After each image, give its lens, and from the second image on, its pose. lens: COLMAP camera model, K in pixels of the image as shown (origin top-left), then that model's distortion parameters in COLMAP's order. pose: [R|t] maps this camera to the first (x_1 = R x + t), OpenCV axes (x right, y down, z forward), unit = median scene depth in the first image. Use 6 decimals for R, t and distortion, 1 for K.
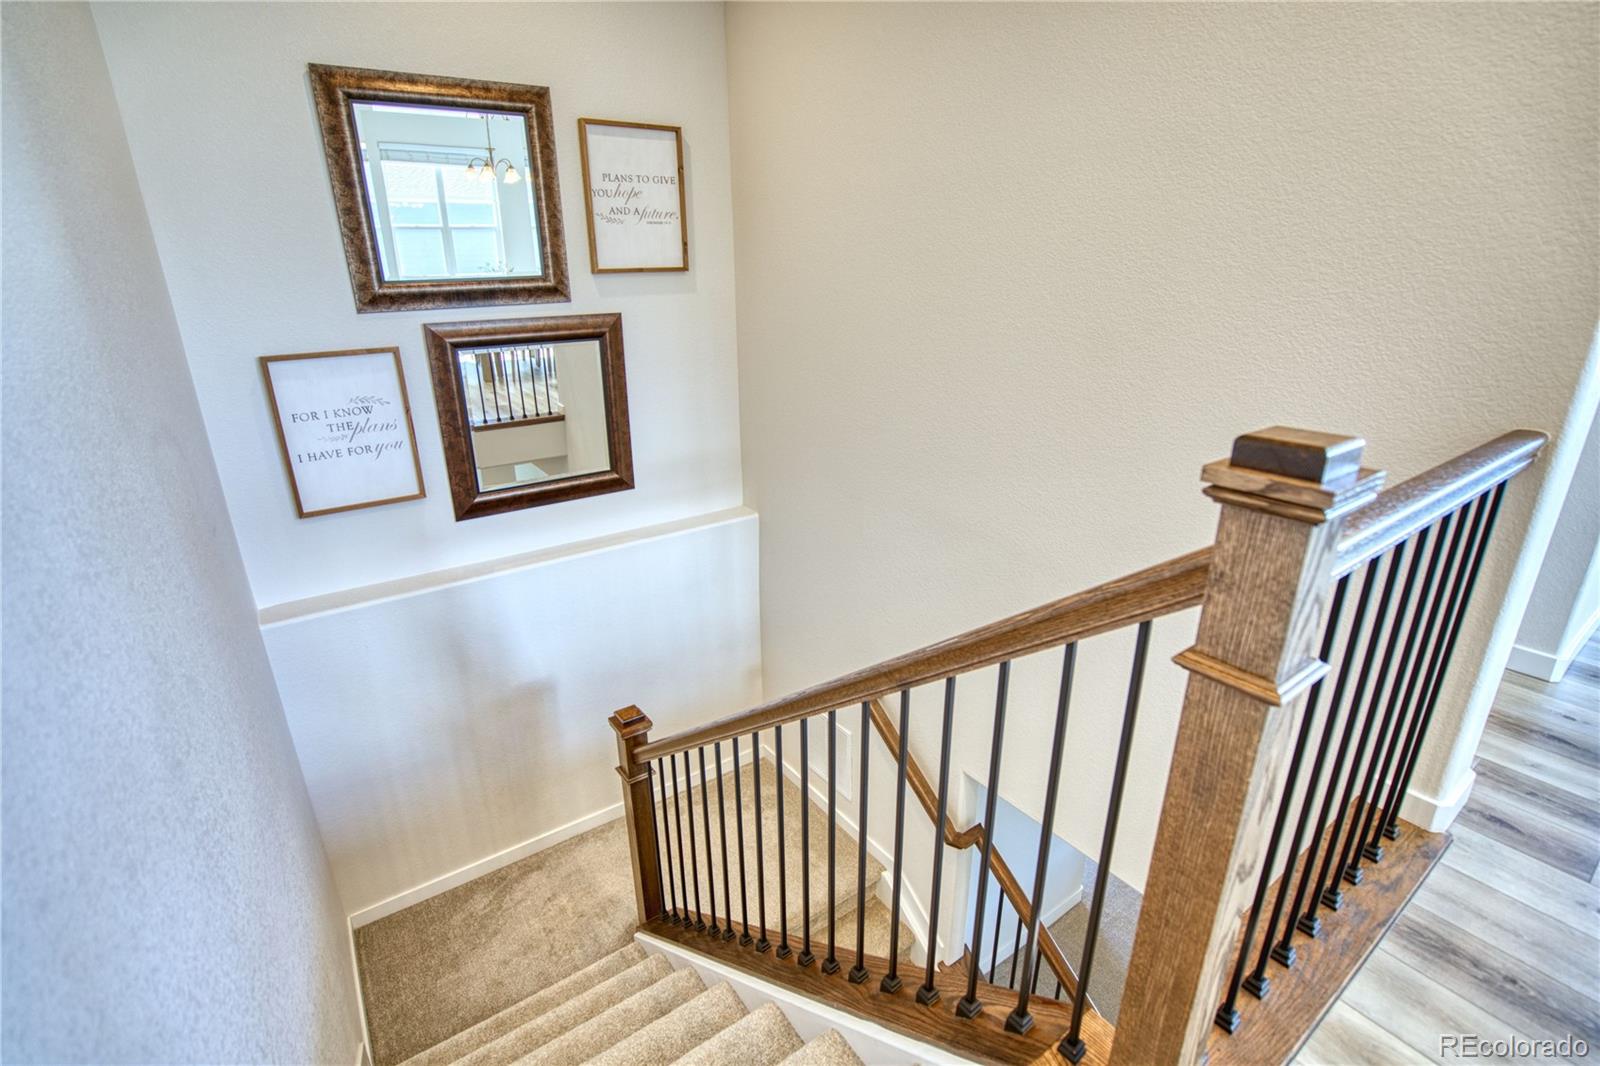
lens RADIAL K [[731.5, 0, 800.0], [0, 731.5, 533.0], [0, 0, 1]] dist [-0.015942, 0.000135]
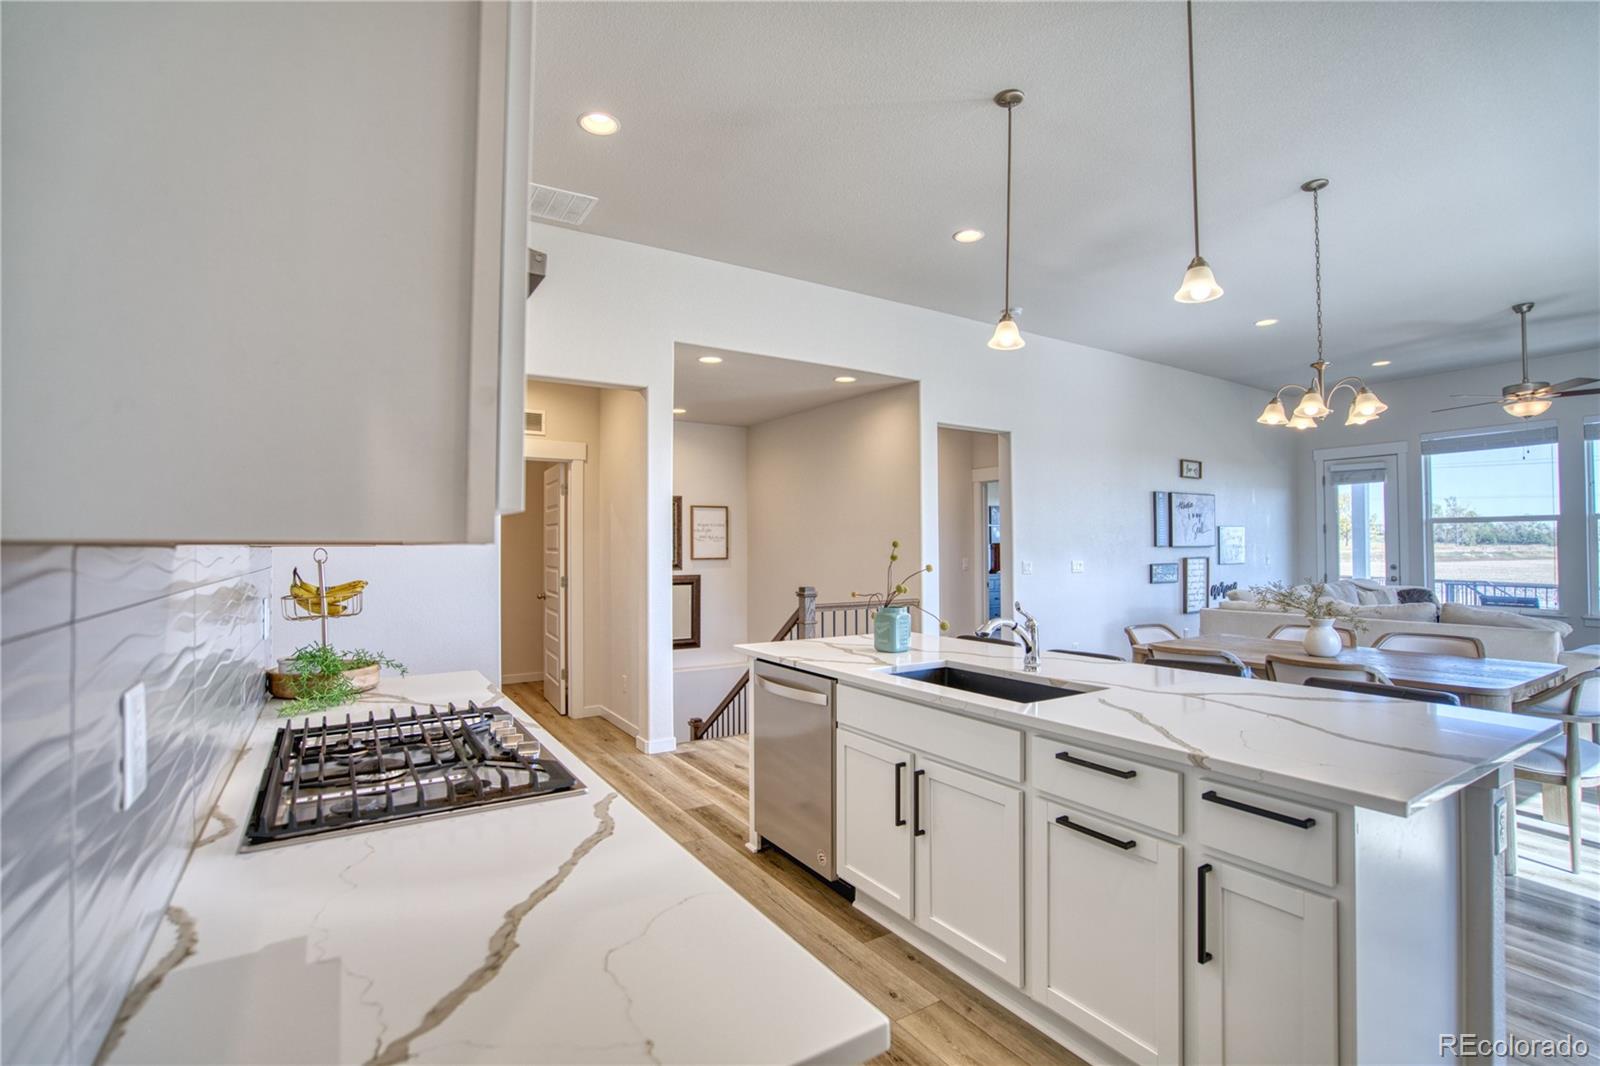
lens RADIAL K [[731.5, 0, 800.0], [0, 731.5, 533.0], [0, 0, 1]] dist [-0.015942, 0.000135]
pose [[0.998810, 0.008773, -0.047968, 0.224525], [-0.025039, 0.936377, -0.350103, 0.452509], [0.041845, 0.350887, 0.935482, -1.439737]]
